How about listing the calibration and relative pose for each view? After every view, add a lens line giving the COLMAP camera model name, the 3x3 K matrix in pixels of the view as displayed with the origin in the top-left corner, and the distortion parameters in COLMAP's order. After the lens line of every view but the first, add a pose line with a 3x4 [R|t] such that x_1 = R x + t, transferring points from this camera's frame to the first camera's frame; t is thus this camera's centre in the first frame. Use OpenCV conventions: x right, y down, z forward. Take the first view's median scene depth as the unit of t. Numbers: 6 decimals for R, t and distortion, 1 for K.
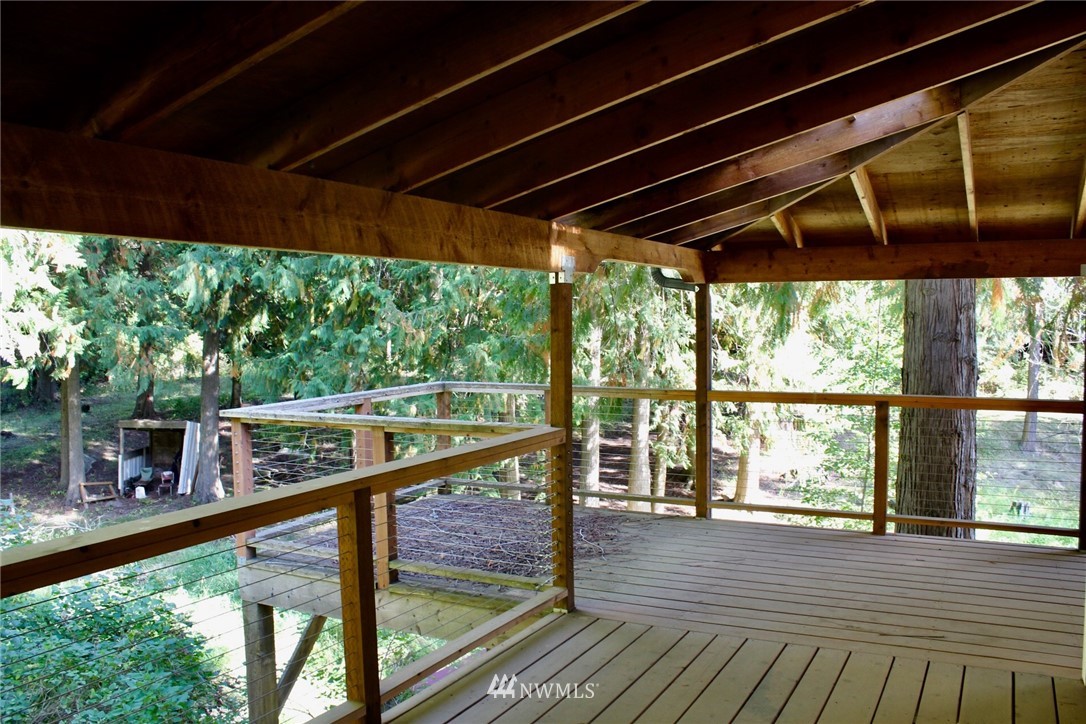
lens RADIAL K [[916.5, 0, 543.0], [0, 916.5, 362.0], [0, 0, 1]] dist [-0.173230, 0.141329]
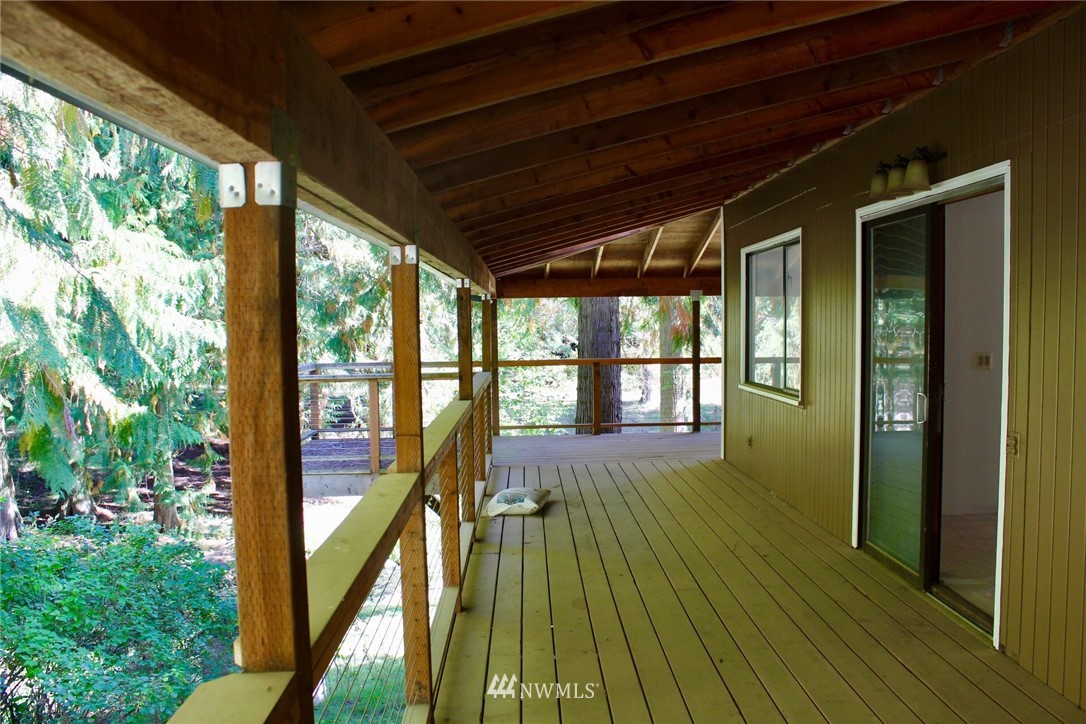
lens RADIAL K [[916.5, 0, 543.0], [0, 916.5, 362.0], [0, 0, 1]] dist [-0.173230, 0.141329]
pose [[0.882575, -0.022285, 0.469644, -0.631405], [0.027695, 0.999606, -0.004612, 0.051480], [-0.469356, 0.017077, 0.882844, -0.650864]]
